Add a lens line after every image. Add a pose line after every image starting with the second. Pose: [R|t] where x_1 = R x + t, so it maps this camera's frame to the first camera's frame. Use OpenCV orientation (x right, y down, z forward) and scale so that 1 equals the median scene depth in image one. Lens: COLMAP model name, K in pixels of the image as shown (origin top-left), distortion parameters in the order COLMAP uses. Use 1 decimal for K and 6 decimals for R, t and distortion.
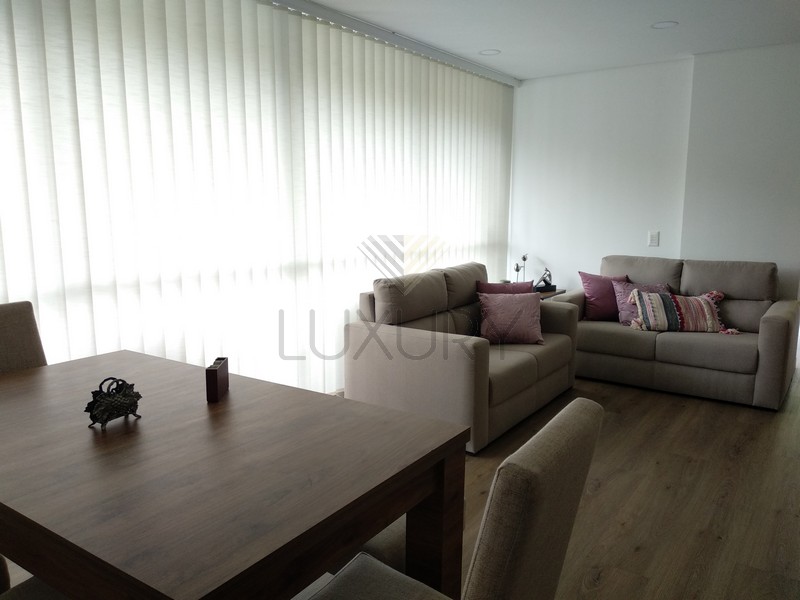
lens RADIAL K [[610.6, 0, 400.4], [0, 610.6, 298.8], [0, 0, 1]] dist [0.015785, -0.009088]
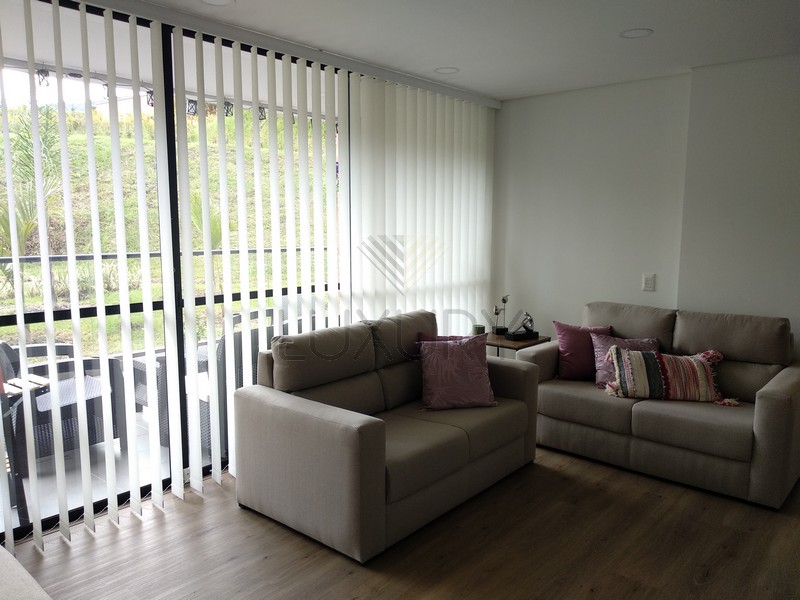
lens RADIAL K [[610.6, 0, 400.0], [0, 610.6, 301.8], [0, 0, 1]] dist [0.015785, -0.009088]
pose [[0.995945, 0.017745, -0.088198, 0.168251], [-0.019904, 0.999522, -0.023659, -0.051518], [0.087736, 0.025318, 0.995822, 0.138659]]
